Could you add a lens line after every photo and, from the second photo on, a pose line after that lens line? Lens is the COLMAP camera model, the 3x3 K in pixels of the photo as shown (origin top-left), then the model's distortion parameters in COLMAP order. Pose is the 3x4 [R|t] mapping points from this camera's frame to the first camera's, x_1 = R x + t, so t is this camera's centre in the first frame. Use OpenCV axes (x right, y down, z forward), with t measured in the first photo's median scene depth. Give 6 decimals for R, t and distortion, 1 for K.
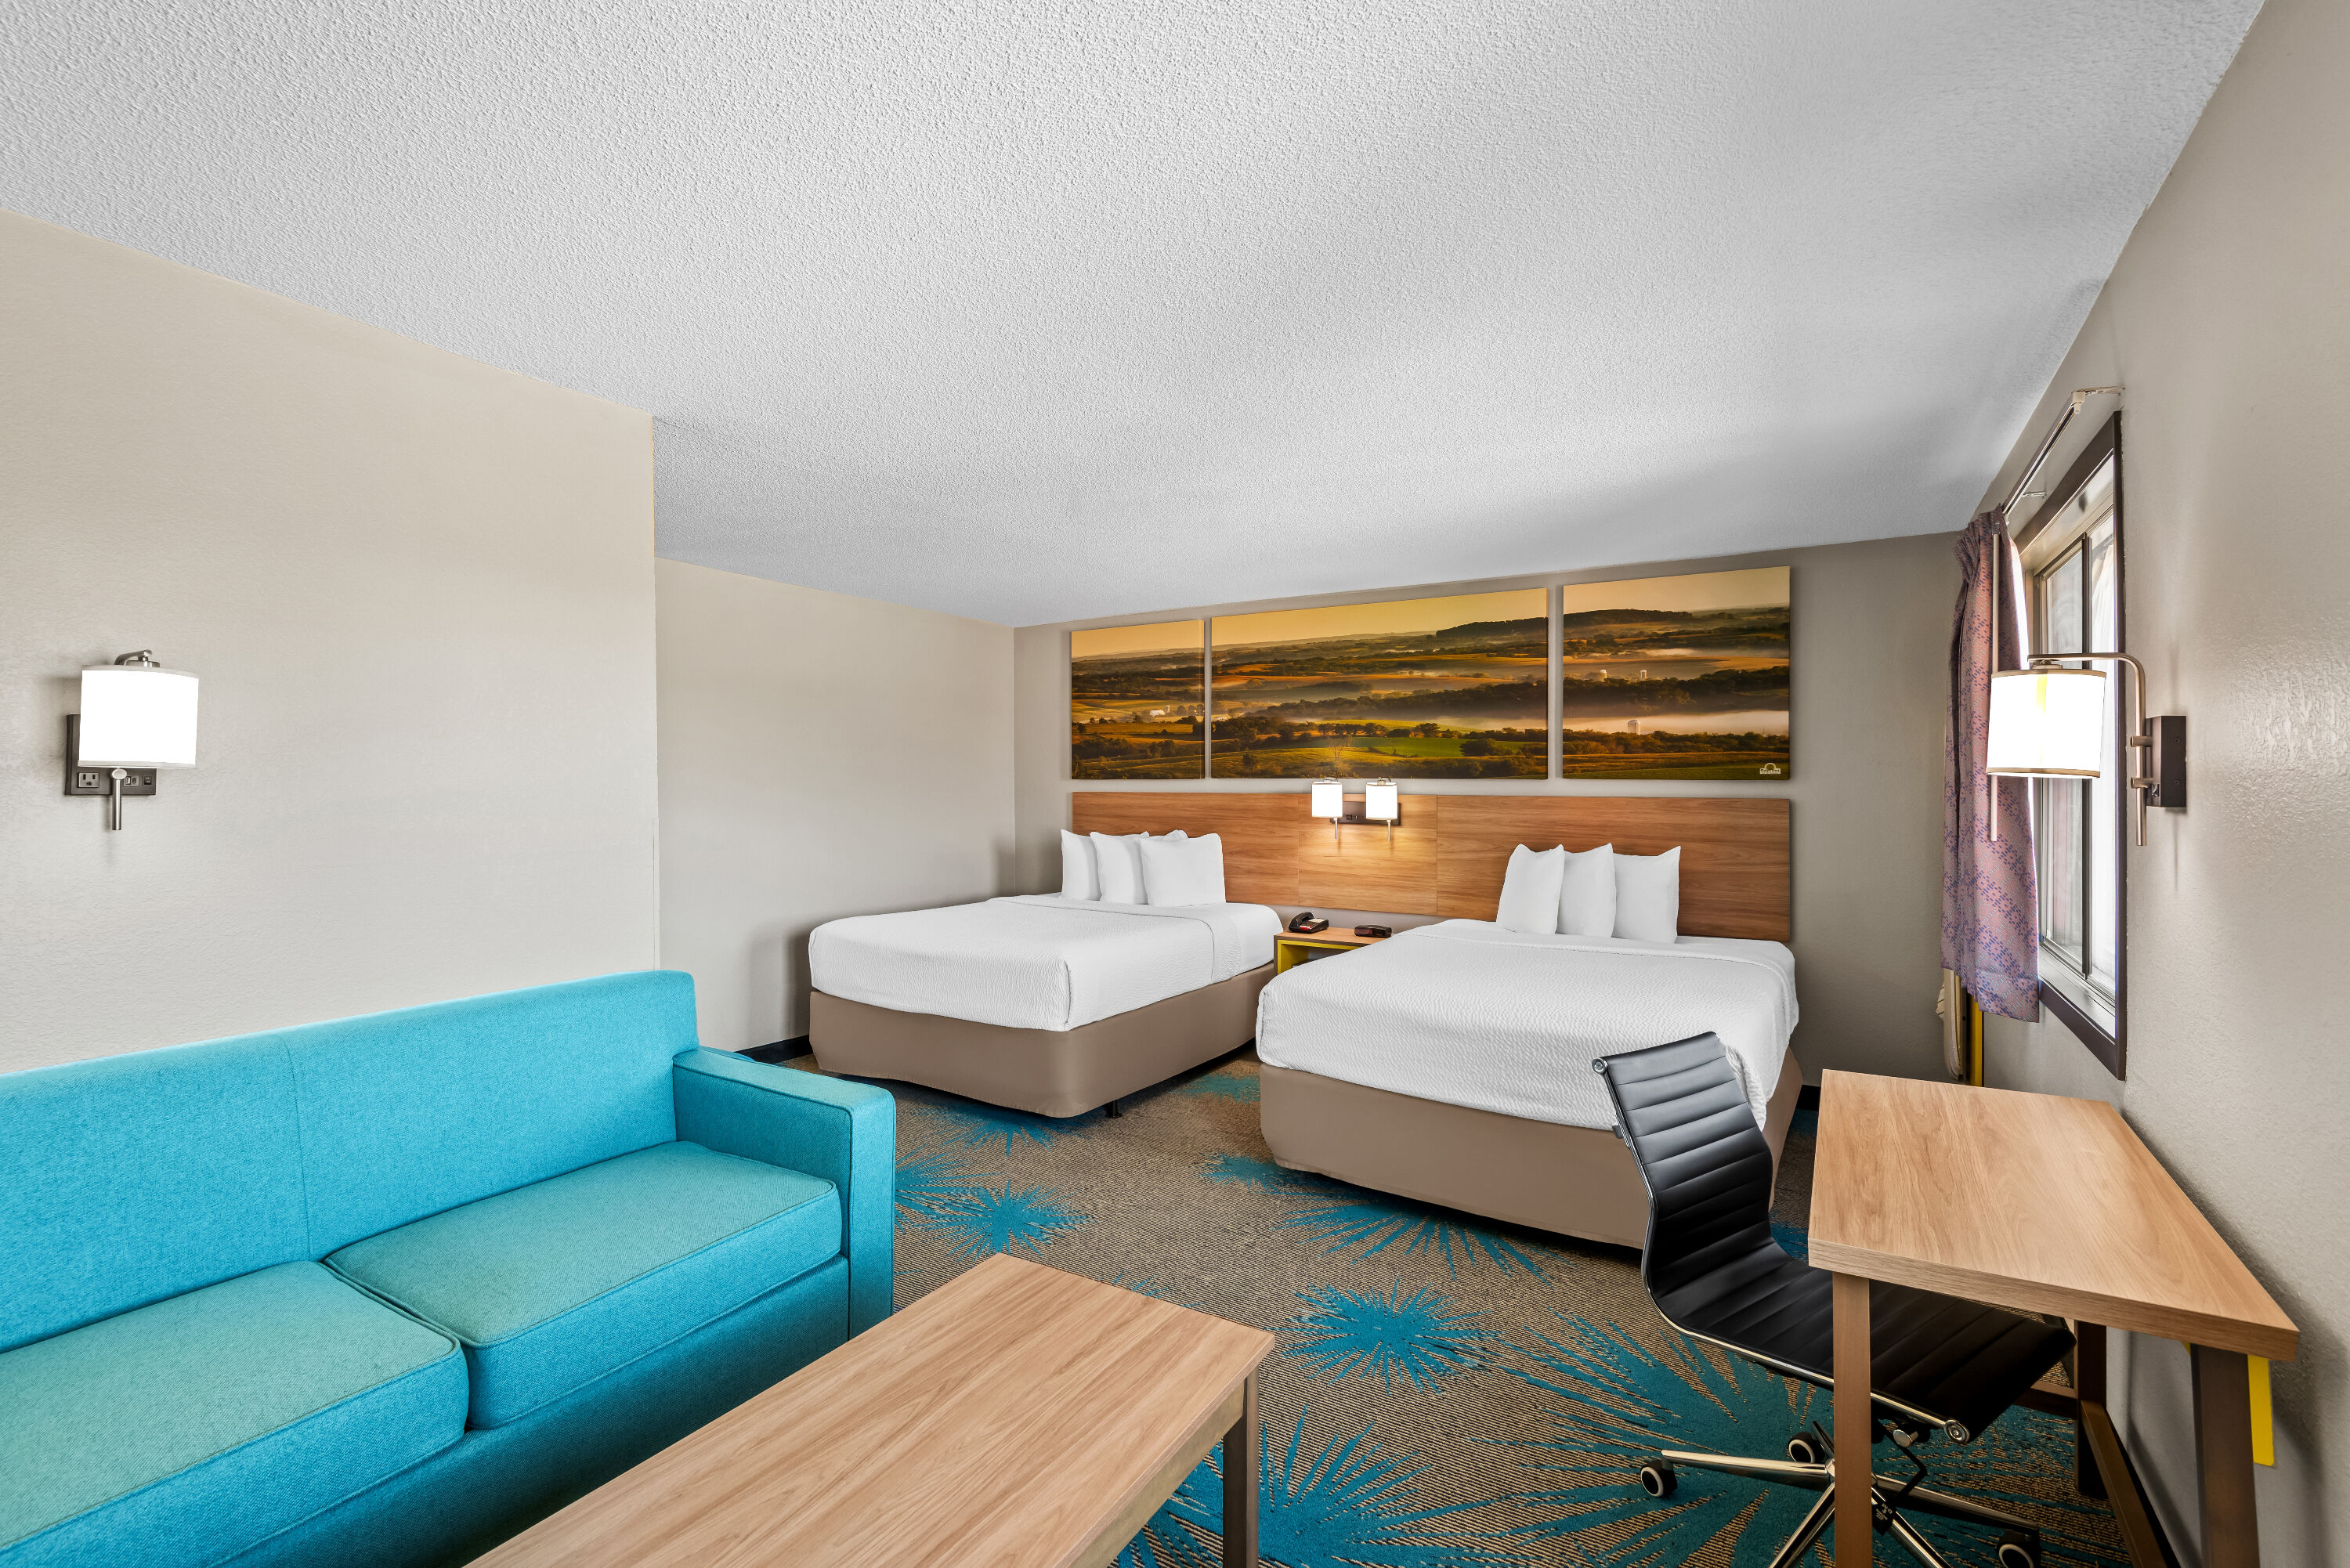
lens RADIAL K [[1098.7, 0, 1175.0], [0, 1098.7, 784.0], [0, 0, 1]] dist [-0.000365, -0.000327]
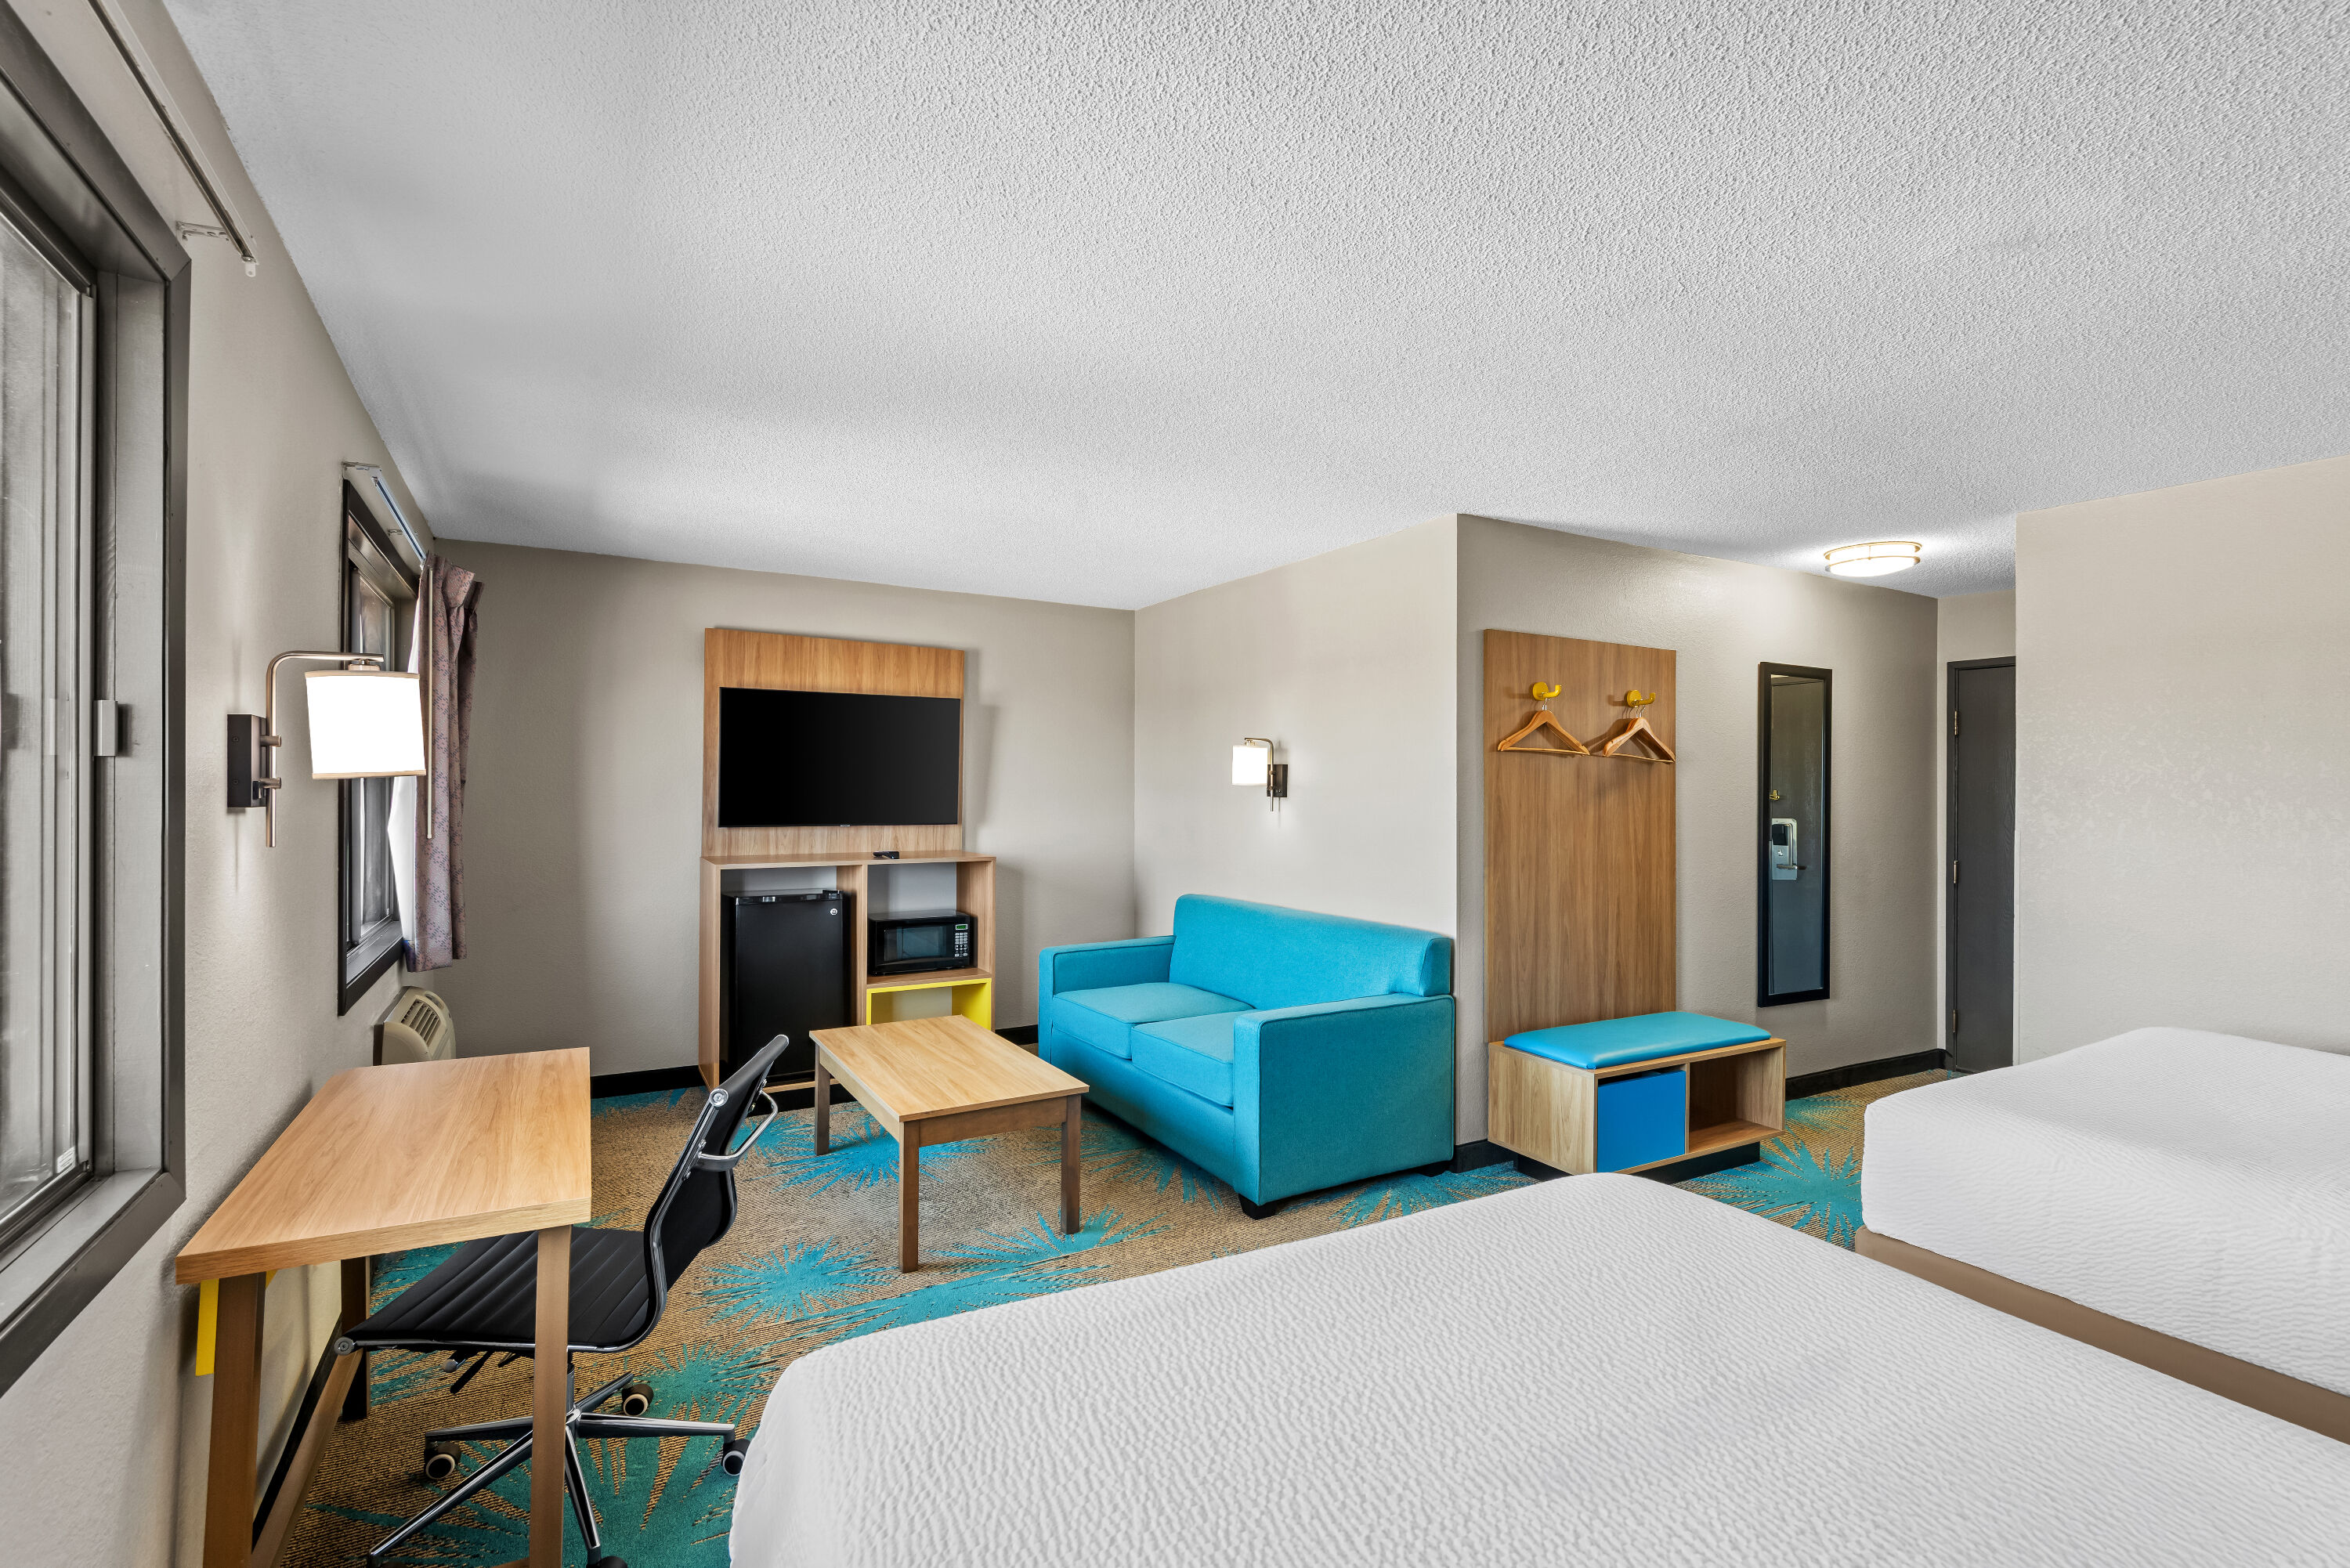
lens RADIAL K [[1098.7, 0, 1175.0], [0, 1098.7, 784.0], [0, 0, 1]] dist [-0.000365, -0.000327]
pose [[-0.508489, -0.007846, -0.861033, 0.844329], [-0.009025, 0.999952, -0.003782, -0.003120], [0.861021, 0.005848, -0.508536, 1.408366]]
